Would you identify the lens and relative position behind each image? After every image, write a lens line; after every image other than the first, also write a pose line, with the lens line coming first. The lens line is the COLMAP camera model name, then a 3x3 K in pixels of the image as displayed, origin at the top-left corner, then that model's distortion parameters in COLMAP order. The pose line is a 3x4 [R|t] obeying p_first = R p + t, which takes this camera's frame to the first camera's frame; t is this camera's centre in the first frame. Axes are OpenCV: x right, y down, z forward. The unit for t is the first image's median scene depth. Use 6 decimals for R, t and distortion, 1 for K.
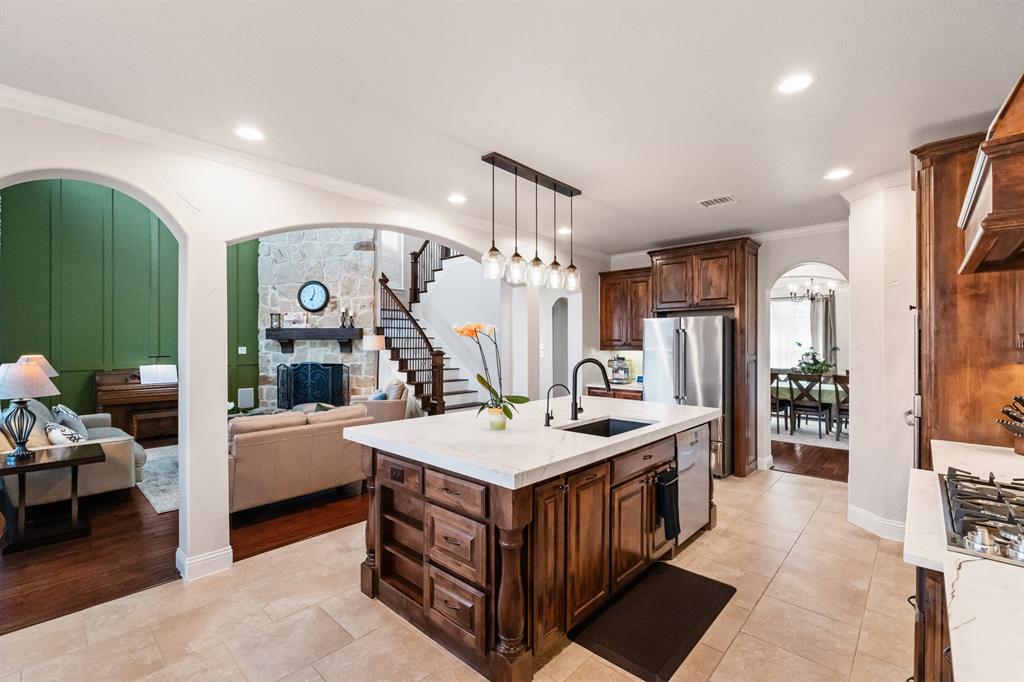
lens RADIAL K [[445.1, 0, 508.6], [0, 445.1, 341.5], [0, 0, 1]] dist [-0.000706, -0.000261]
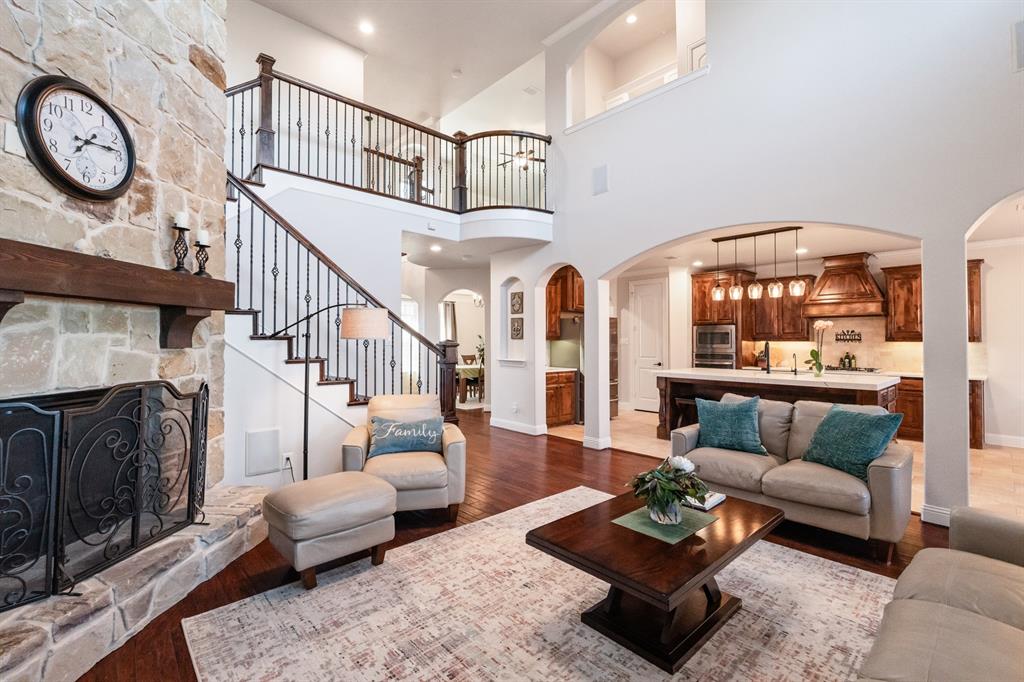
lens RADIAL K [[453.1, 0, 508.1], [0, 453.1, 329.4], [0, 0, 1]] dist [-0.000962, -0.000163]
pose [[0.089316, 0.027164, 0.995633, -1.212014], [0.003180, 0.999615, -0.027558, 0.037160], [-0.995998, 0.005628, 0.089196, 1.266636]]
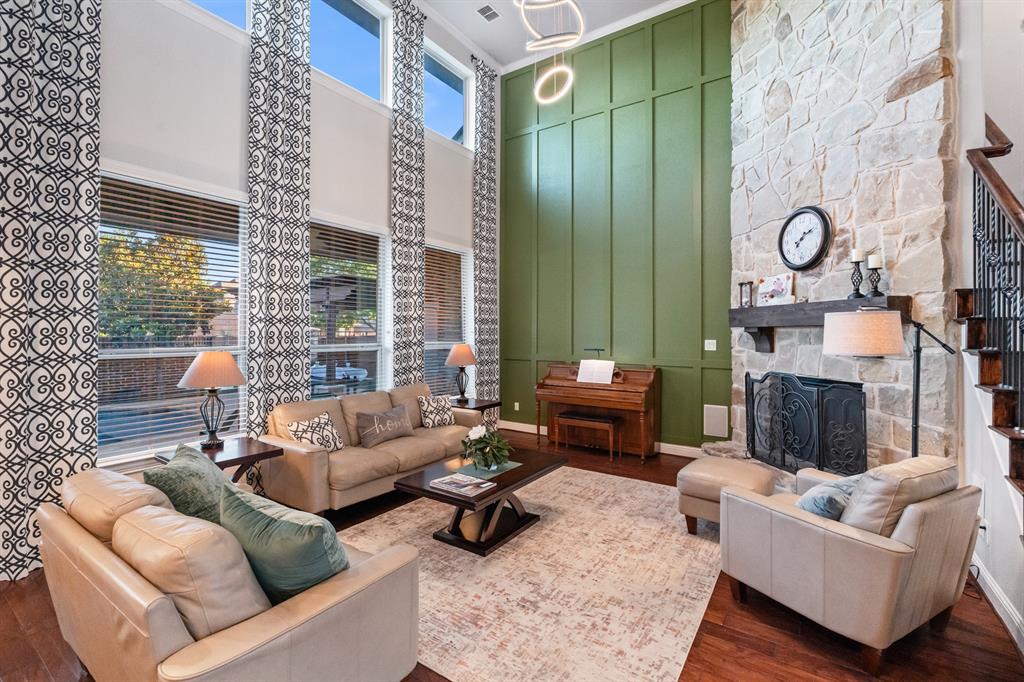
lens RADIAL K [[453.1, 0, 508.1], [0, 453.1, 329.4], [0, 0, 1]] dist [-0.000962, -0.000163]
pose [[0.153472, -0.005843, -0.988136, 0.004179], [-0.003010, 0.999975, -0.006381, 0.003606], [0.988148, 0.003954, 0.153450, 1.063344]]
